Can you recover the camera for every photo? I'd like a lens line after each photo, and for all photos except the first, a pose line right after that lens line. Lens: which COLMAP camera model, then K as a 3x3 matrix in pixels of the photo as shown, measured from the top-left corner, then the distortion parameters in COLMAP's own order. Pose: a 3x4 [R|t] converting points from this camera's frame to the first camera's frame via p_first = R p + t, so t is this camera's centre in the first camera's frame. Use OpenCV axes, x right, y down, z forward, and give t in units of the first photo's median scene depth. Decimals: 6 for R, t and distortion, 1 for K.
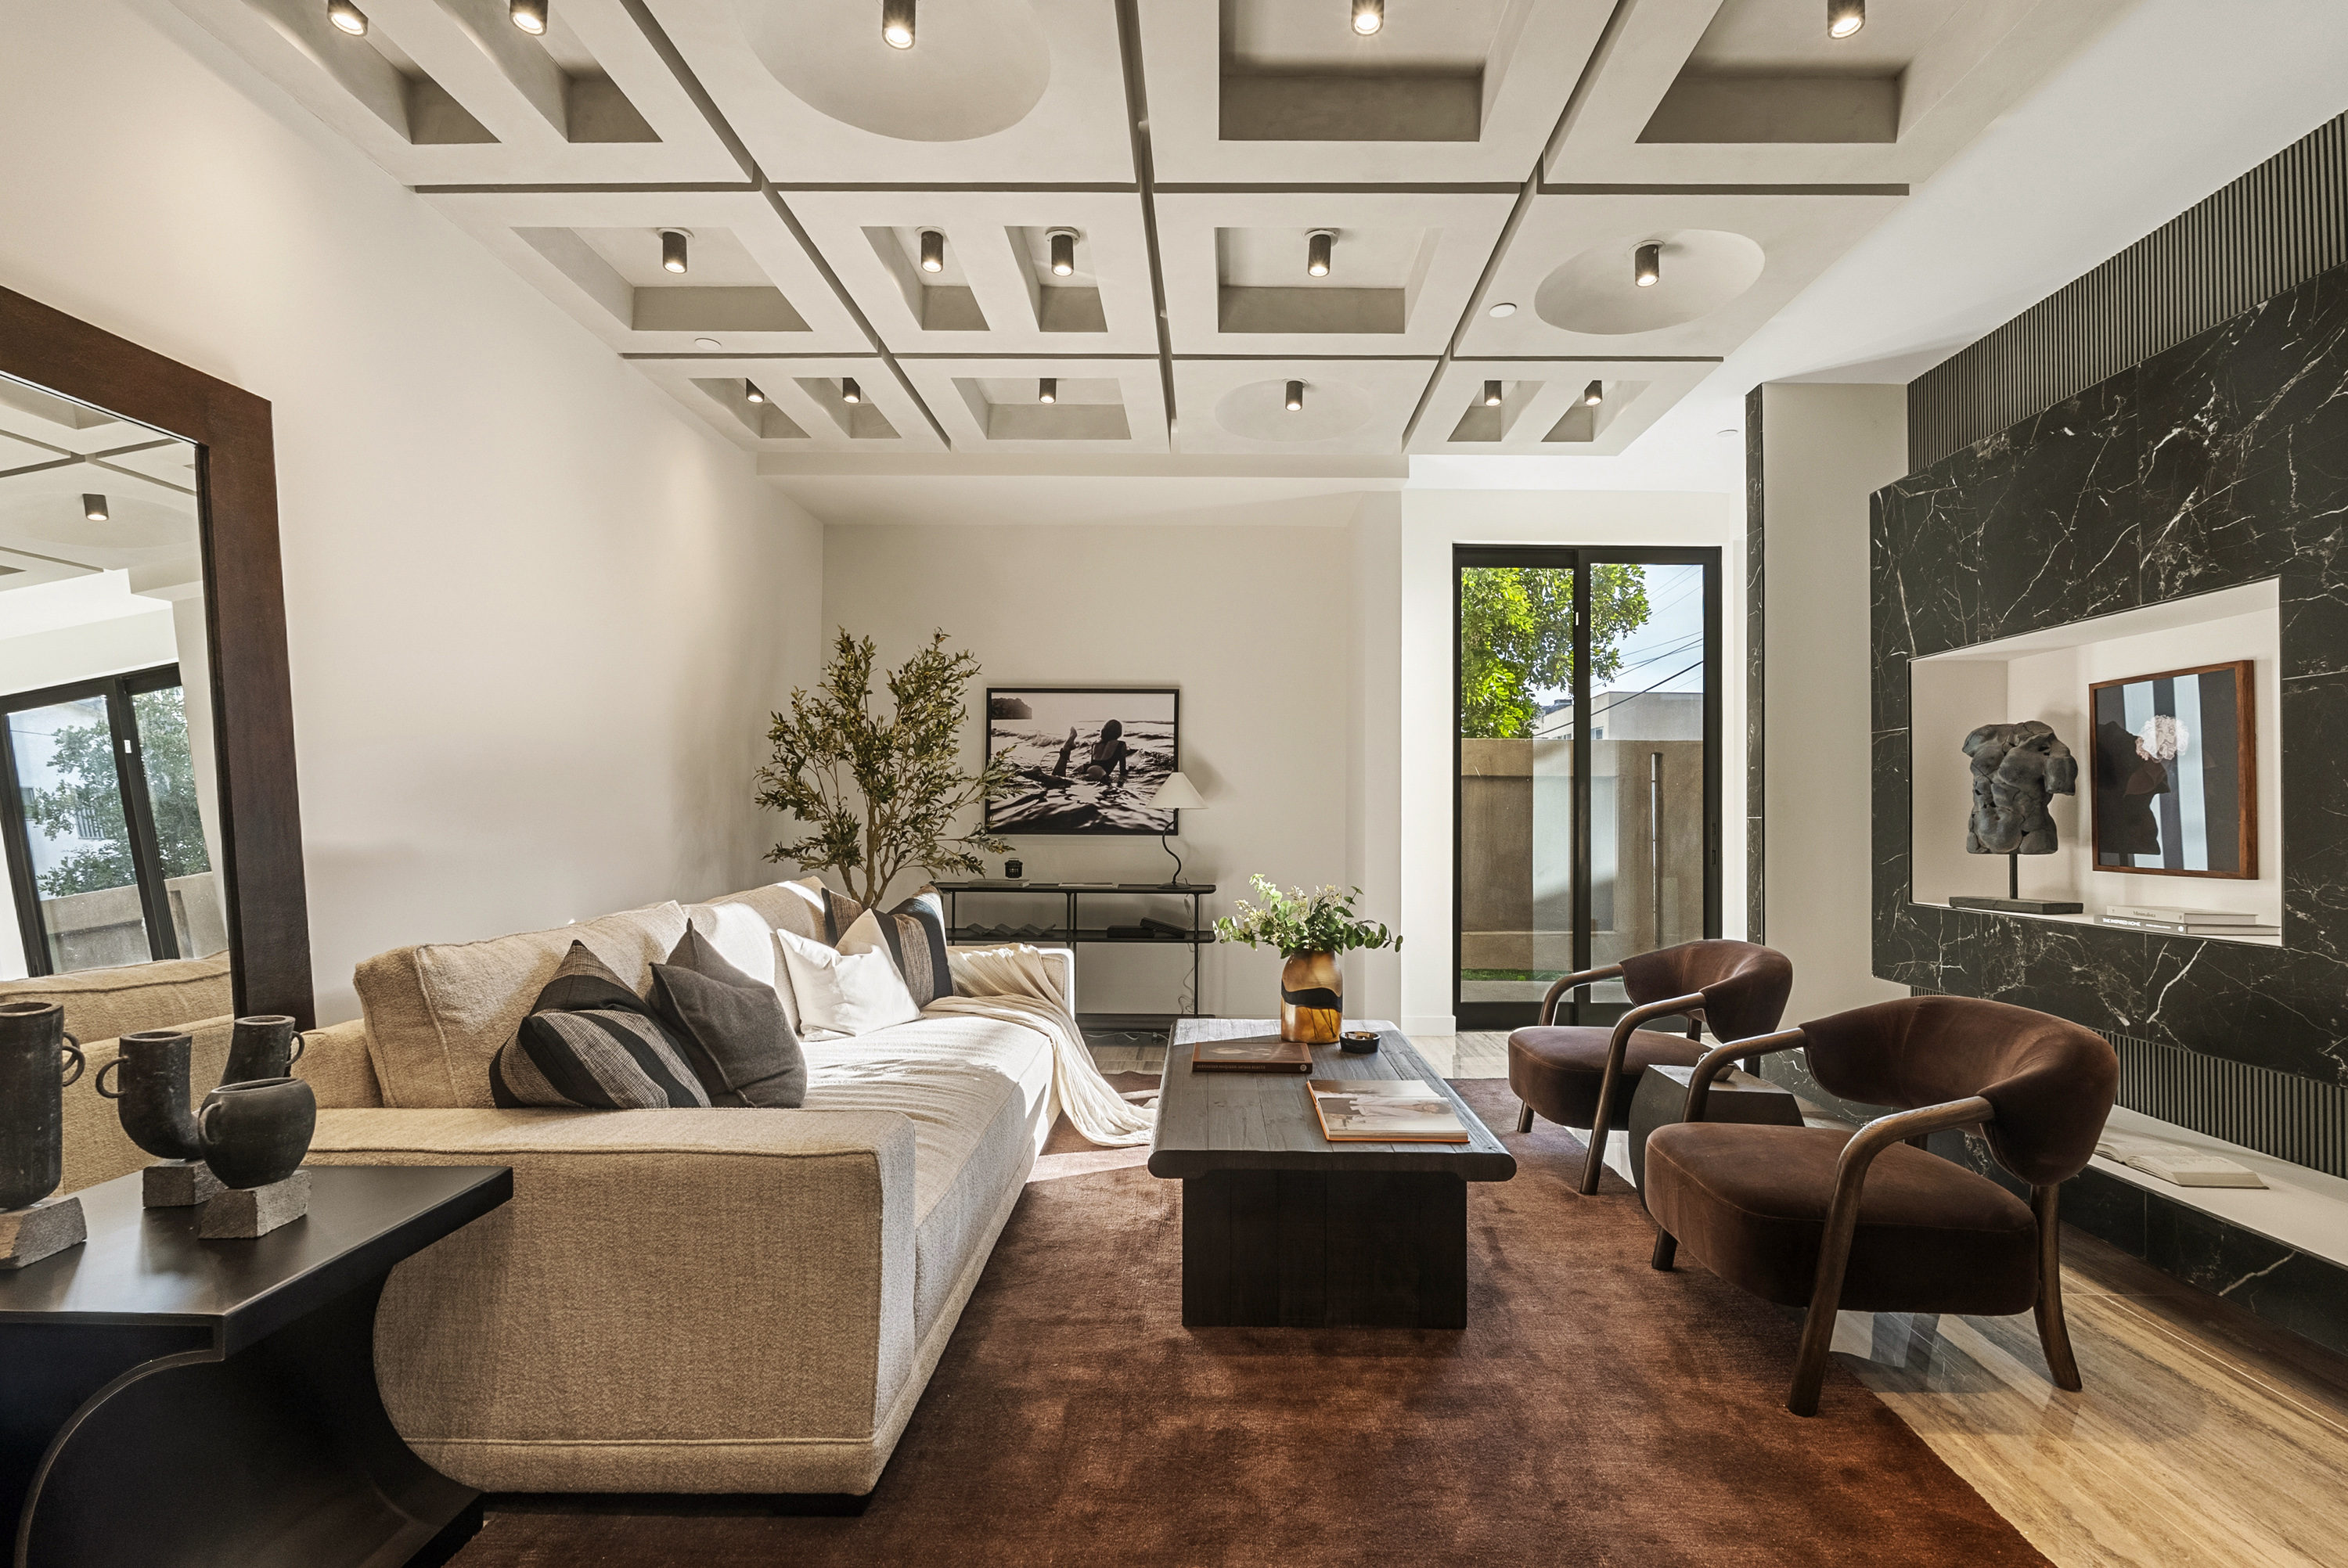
lens RADIAL K [[1039.7, 0, 1231.7], [0, 1039.7, 794.1], [0, 0, 1]] dist [-0.000594, 0.000275]
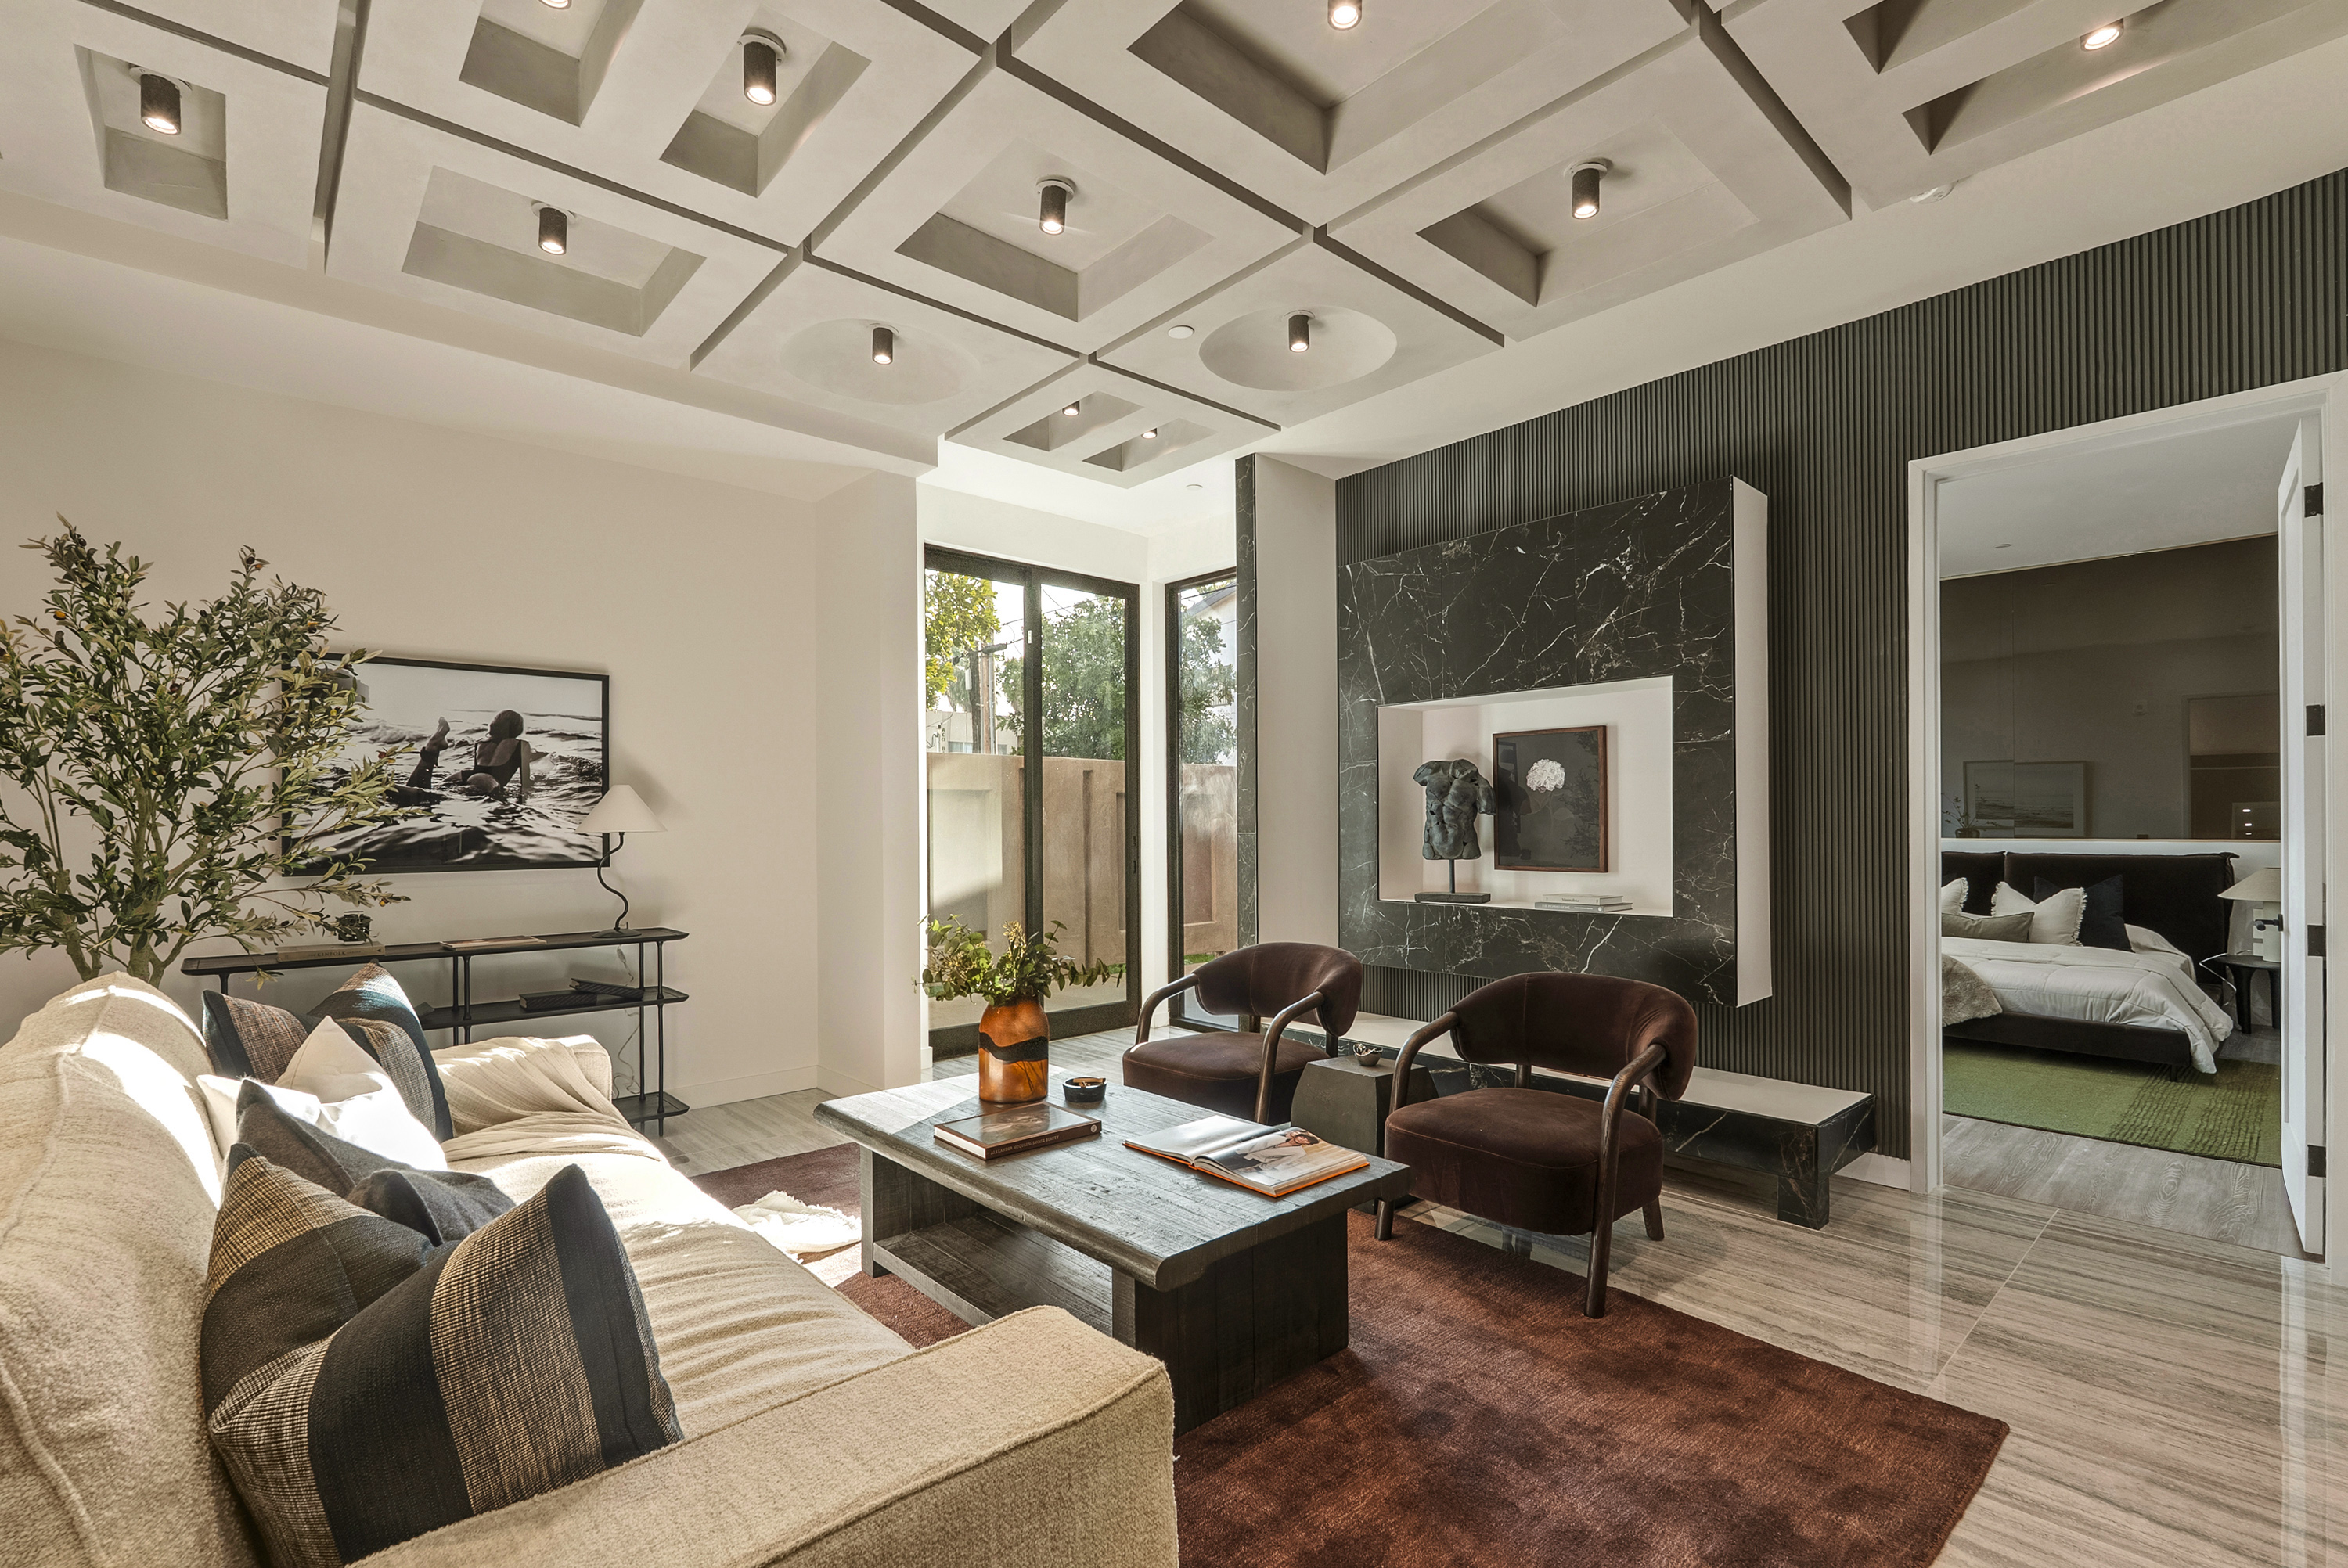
lens RADIAL K [[1039.7, 0, 1182.4], [0, 1039.7, 818.5], [0, 0, 1]] dist [-0.000594, 0.000275]
pose [[0.747677, -0.008537, 0.664008, -0.336258], [-0.002809, 0.999868, 0.016017, -0.012800], [-0.664057, -0.013841, 0.747554, 0.206006]]
